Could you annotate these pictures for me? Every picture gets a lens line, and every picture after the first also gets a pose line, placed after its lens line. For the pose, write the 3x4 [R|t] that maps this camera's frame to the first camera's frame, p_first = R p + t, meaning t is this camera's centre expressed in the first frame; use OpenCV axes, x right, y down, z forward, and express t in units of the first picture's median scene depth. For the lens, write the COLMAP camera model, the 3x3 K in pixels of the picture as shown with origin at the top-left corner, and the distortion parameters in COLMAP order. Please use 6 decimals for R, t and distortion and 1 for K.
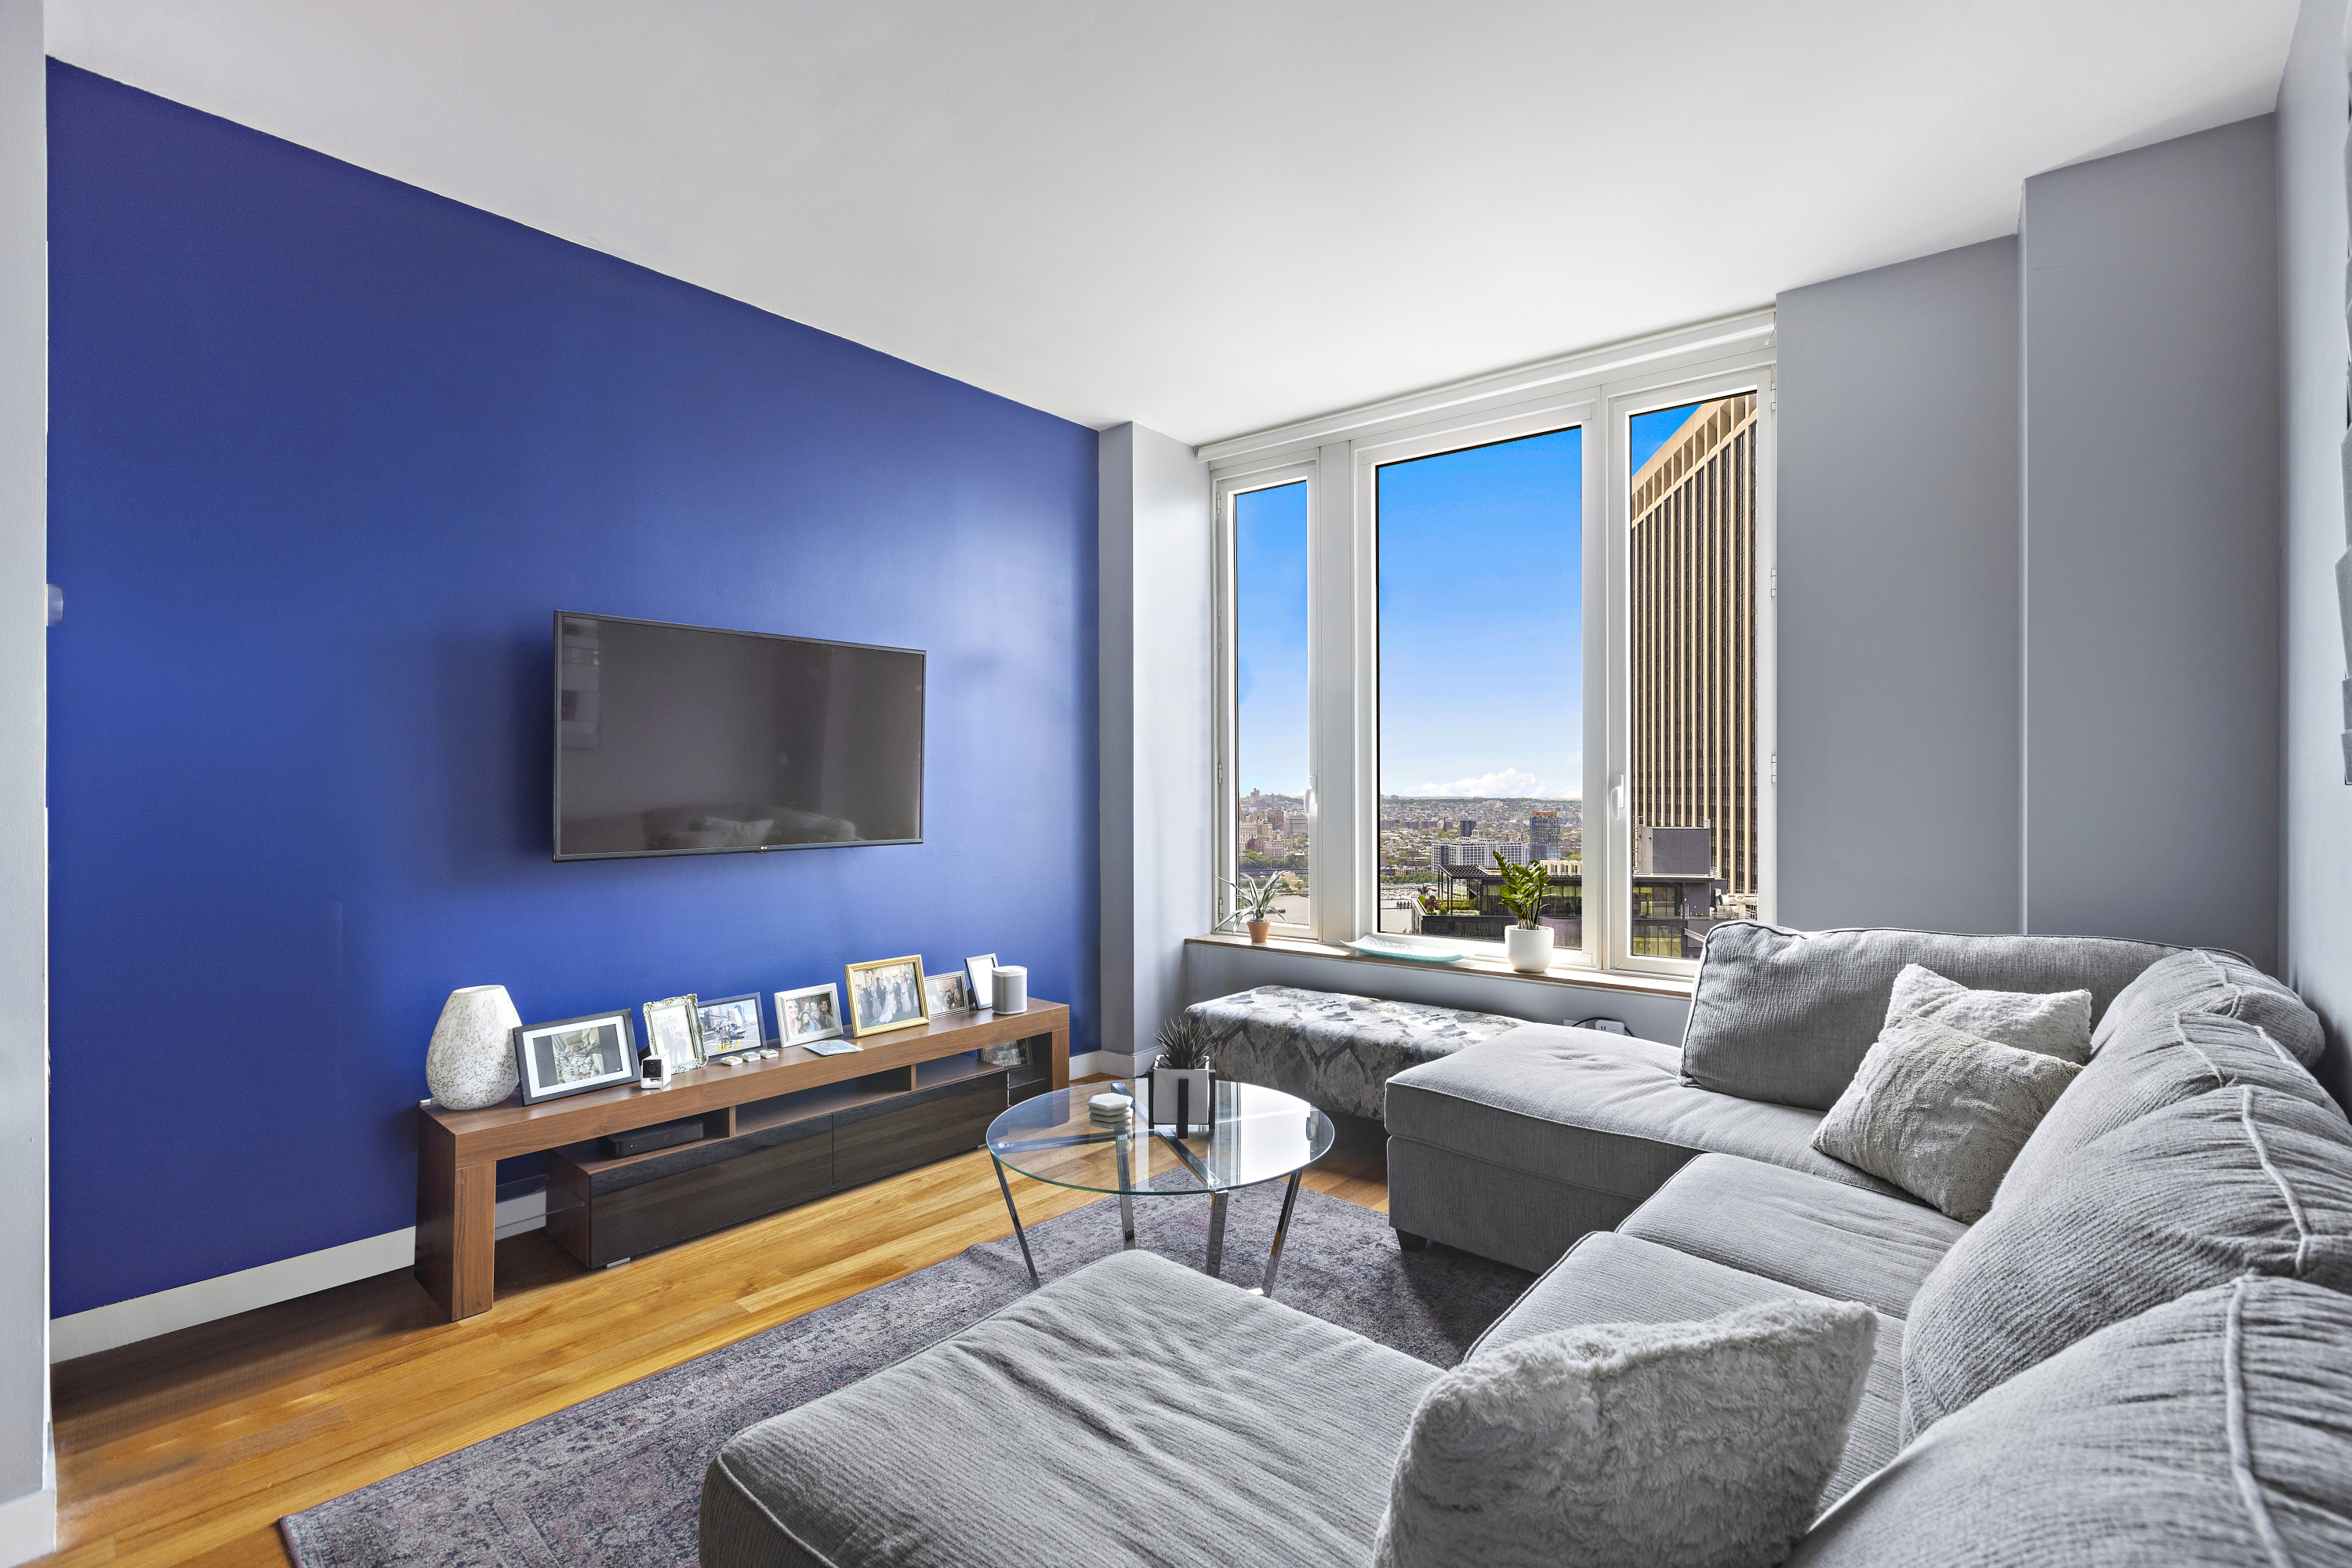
lens RADIAL K [[1057.0, 0, 1176.0], [0, 1057.0, 784.0], [0, 0, 1]] dist [0.001930, 0.000722]
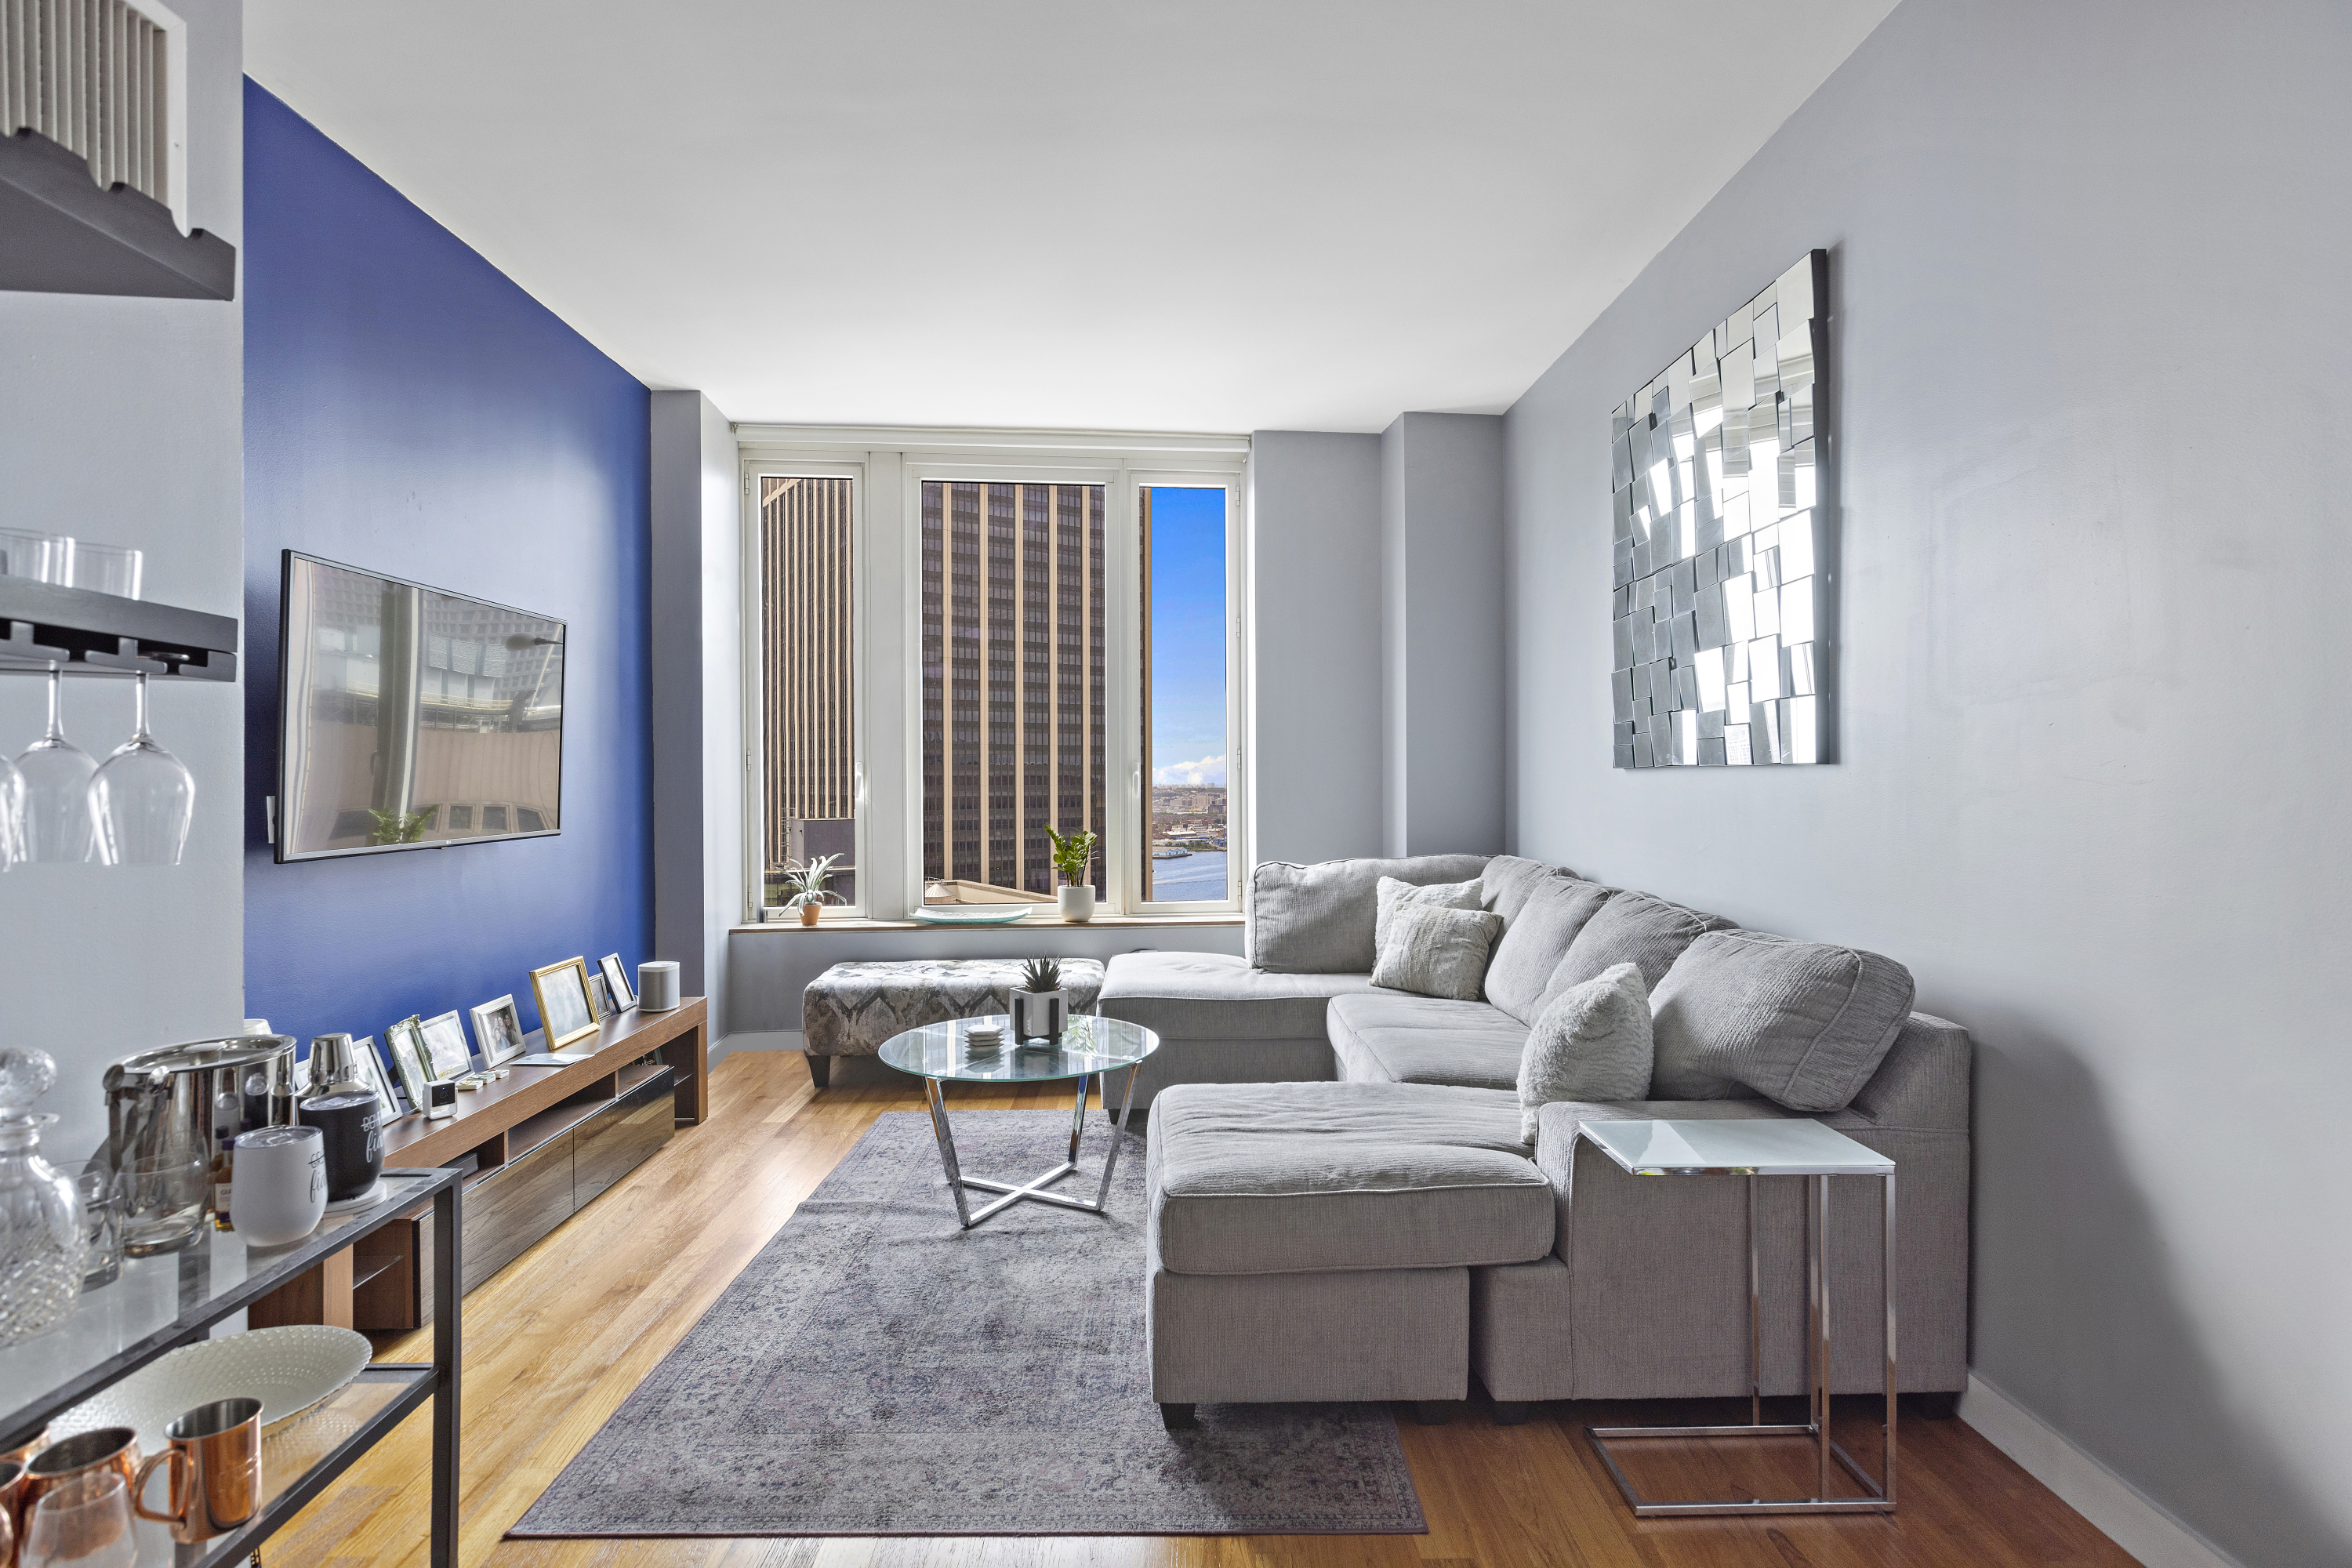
lens RADIAL K [[1180.7, 0, 1176.0], [0, 1180.7, 784.0], [0, 0, 1]] dist [-0.002042, -0.000150]
pose [[0.728551, -0.006860, 0.684957, -0.612821], [0.001140, 0.999961, 0.008802, 0.004813], [-0.684990, -0.005632, 0.728530, -0.101140]]
